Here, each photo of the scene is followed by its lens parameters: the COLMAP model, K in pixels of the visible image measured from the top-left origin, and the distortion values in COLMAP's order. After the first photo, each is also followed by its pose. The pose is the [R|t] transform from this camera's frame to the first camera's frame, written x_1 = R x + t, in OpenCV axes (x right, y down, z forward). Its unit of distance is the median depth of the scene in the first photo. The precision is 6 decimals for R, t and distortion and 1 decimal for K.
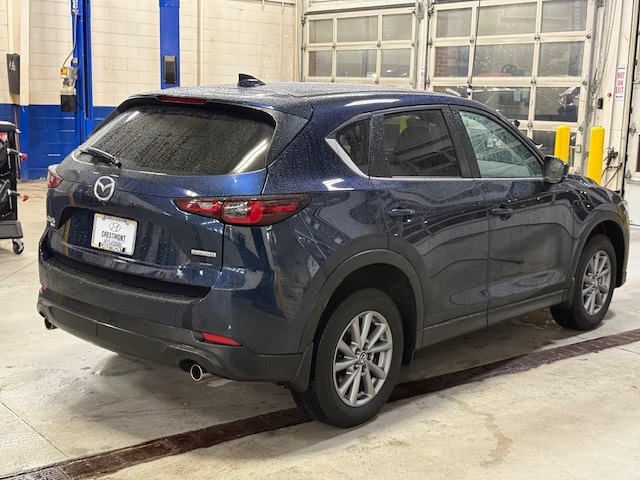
lens RADIAL K [[914.1, 0, 320.0], [0, 914.1, 240.0], [0, 0, 1]] dist [0.088145, -0.124298]
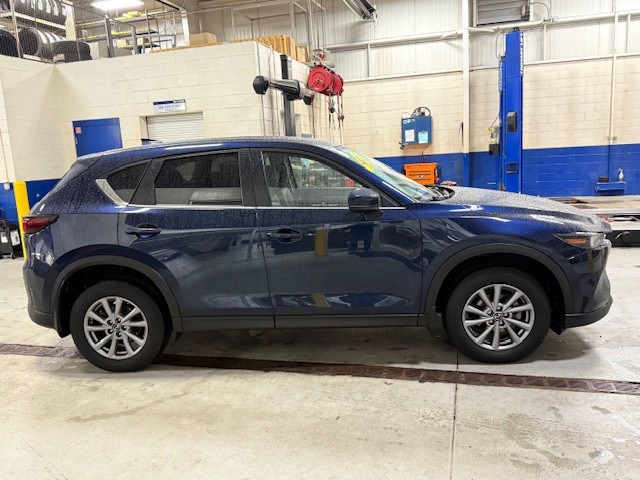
lens RADIAL K [[531.7, 0, 320.0], [0, 531.7, 240.0], [0, 0, 1]] dist [0.100237, -0.195758]
pose [[0.583138, 0.071278, -0.809240, 0.866310], [-0.056969, 0.997279, 0.046788, -0.065954], [0.810373, 0.018817, 0.585612, 0.704580]]
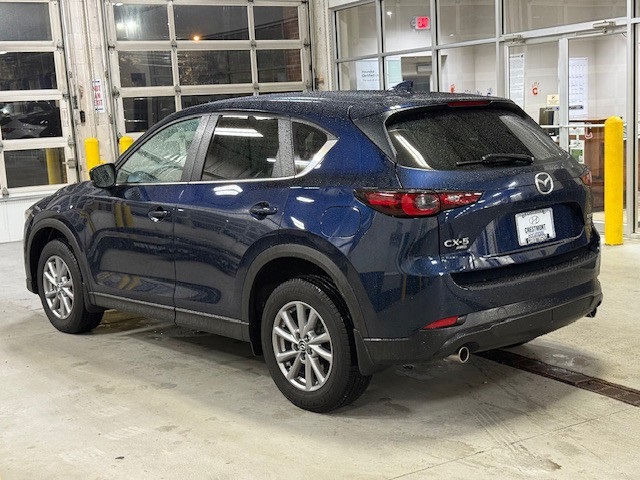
lens RADIAL K [[892.5, 0, 335.7], [0, 892.5, 257.7], [0, 0, 1]] dist [0.091939, 0.039926]
pose [[0.097611, -0.202094, 0.974490, -1.151365], [0.210992, 0.961110, 0.178185, -0.187034], [-0.972602, 0.188217, 0.136455, 0.986101]]
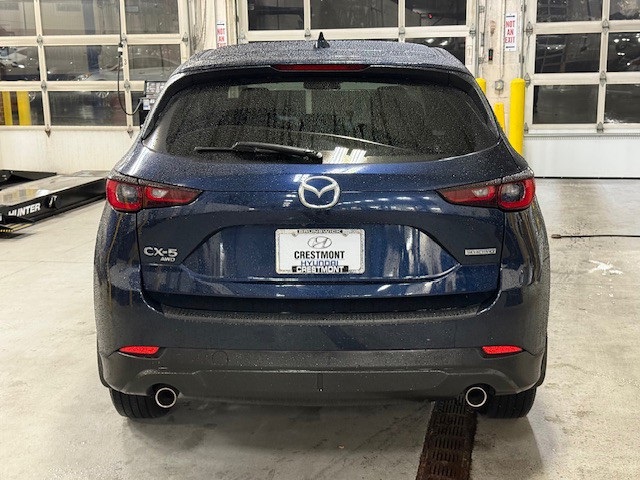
lens RADIAL K [[914.1, 0, 320.0], [0, 914.1, 240.0], [0, 0, 1]] dist [0.088145, -0.124298]
pose [[0.762889, -0.167925, 0.624341, -0.624211], [0.140706, 0.985657, 0.093175, -0.077483], [-0.631032, 0.016767, 0.775575, 0.378960]]
